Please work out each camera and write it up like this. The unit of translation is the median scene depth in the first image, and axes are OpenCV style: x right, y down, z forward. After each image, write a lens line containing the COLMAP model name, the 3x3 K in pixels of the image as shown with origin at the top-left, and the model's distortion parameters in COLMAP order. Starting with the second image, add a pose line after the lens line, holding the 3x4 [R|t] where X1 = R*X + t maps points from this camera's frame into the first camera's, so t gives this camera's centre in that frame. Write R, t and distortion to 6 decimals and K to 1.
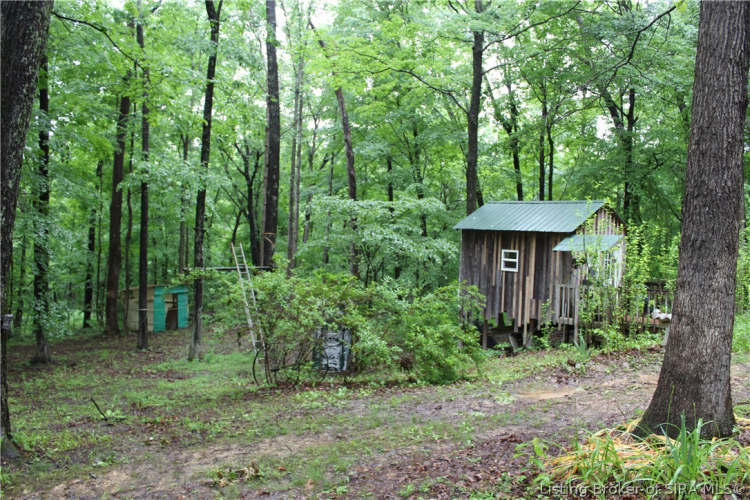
lens RADIAL K [[627.4, 0, 378.9], [0, 627.4, 251.4], [0, 0, 1]] dist [-0.156482, 0.126736]
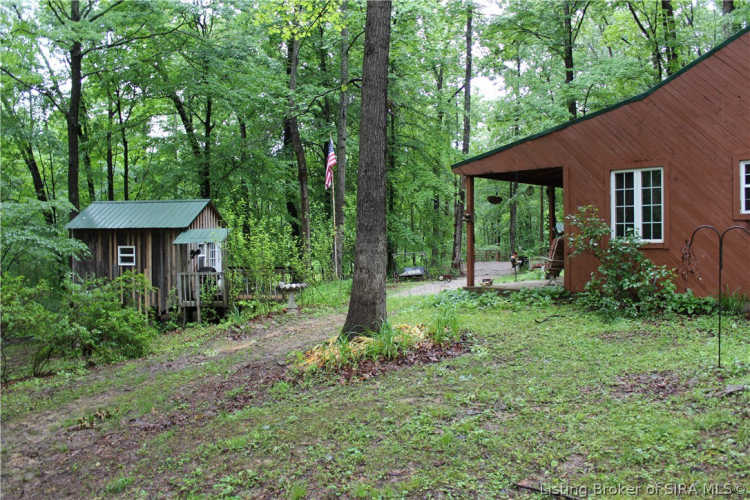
lens RADIAL K [[627.4, 0, 376.0], [0, 627.4, 250.3], [0, 0, 1]] dist [-0.156482, 0.126736]
pose [[0.759224, -0.054999, 0.648501, -0.584340], [0.052196, 0.998359, 0.023562, 0.010282], [-0.648733, 0.015960, 0.760849, -0.373123]]
